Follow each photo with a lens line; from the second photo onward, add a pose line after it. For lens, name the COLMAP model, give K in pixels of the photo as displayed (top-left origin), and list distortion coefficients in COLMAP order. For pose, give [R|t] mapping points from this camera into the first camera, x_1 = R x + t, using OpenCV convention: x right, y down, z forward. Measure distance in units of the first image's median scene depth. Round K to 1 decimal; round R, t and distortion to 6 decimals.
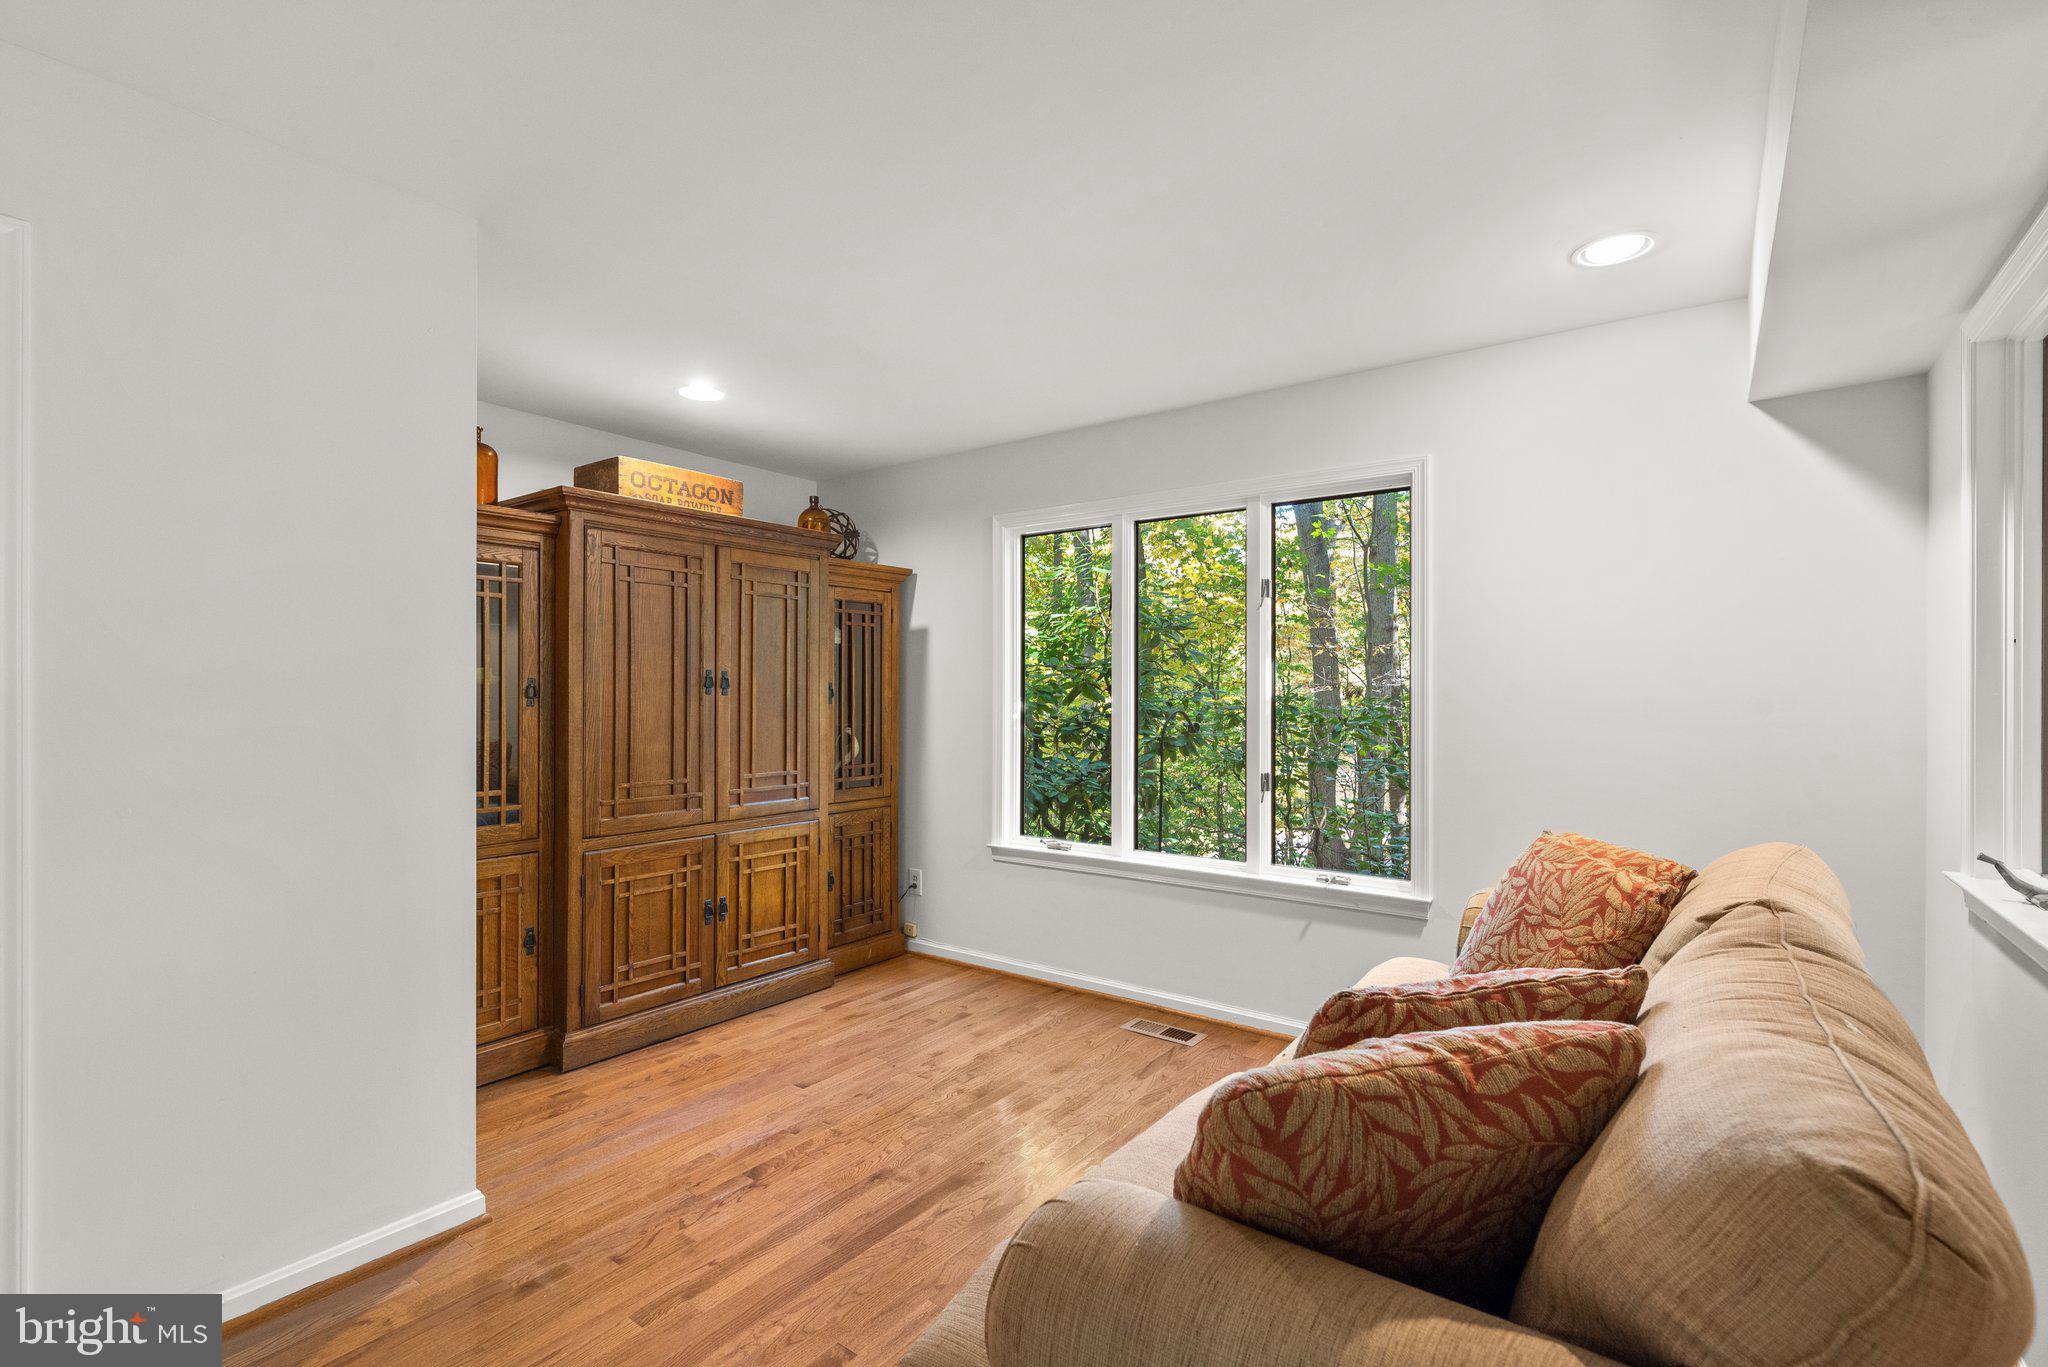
lens RADIAL K [[922.3, 0, 1024.7], [0, 922.3, 701.1], [0, 0, 1]] dist [0.001775, 0.000738]
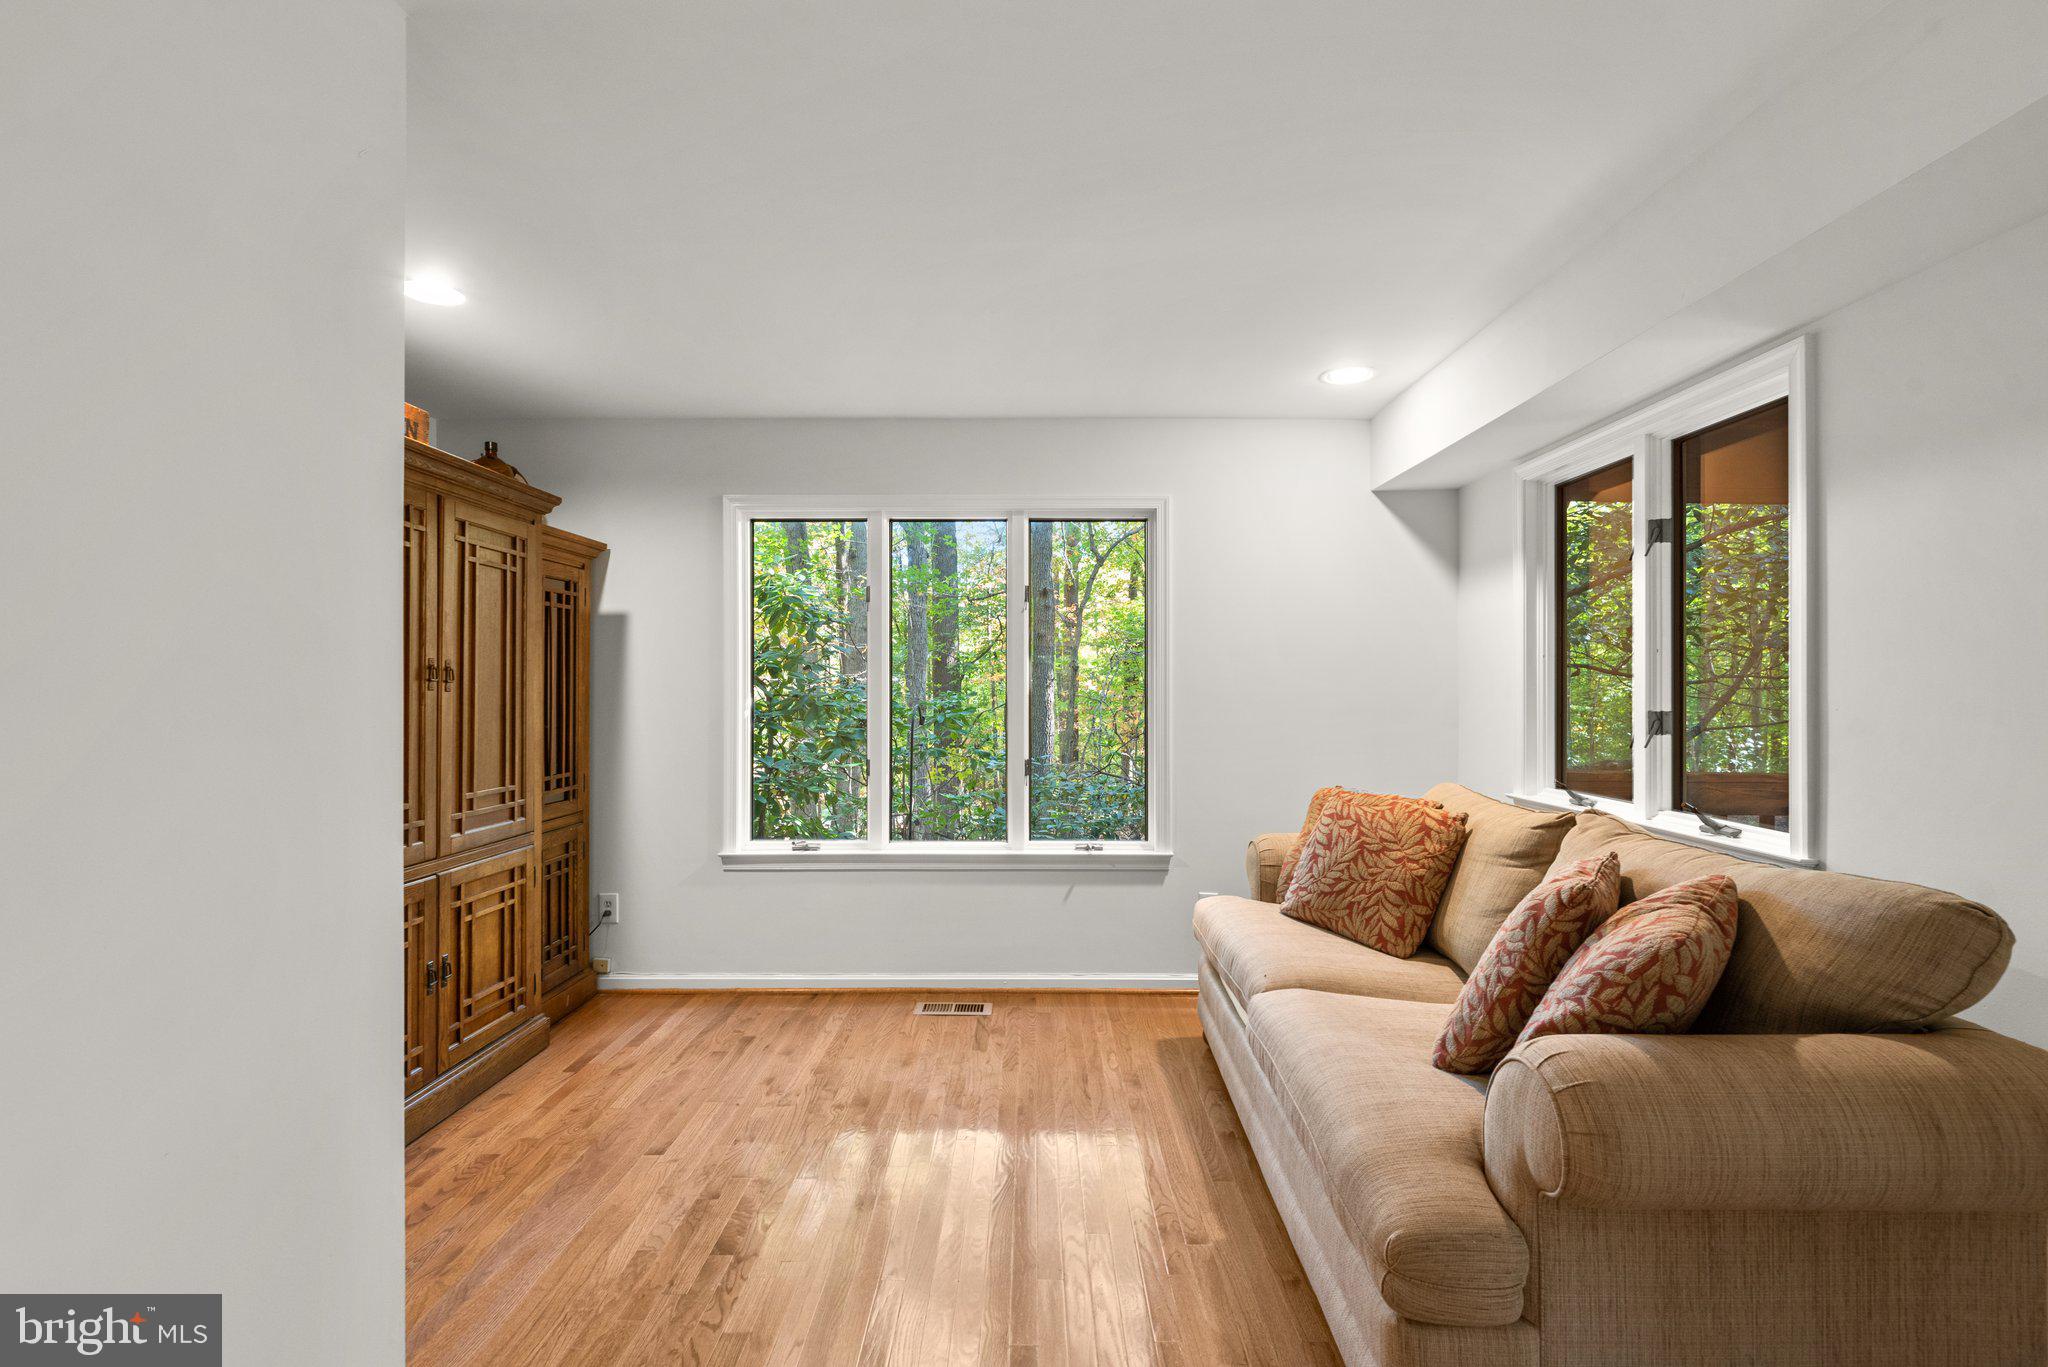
lens RADIAL K [[922.3, 0, 1024.7], [0, 922.3, 701.1], [0, 0, 1]] dist [0.001775, 0.000738]
pose [[0.805220, -0.010448, 0.592884, -0.381879], [0.007408, 0.999944, 0.007560, -0.000817], [-0.592930, -0.001695, 0.805252, 0.096761]]
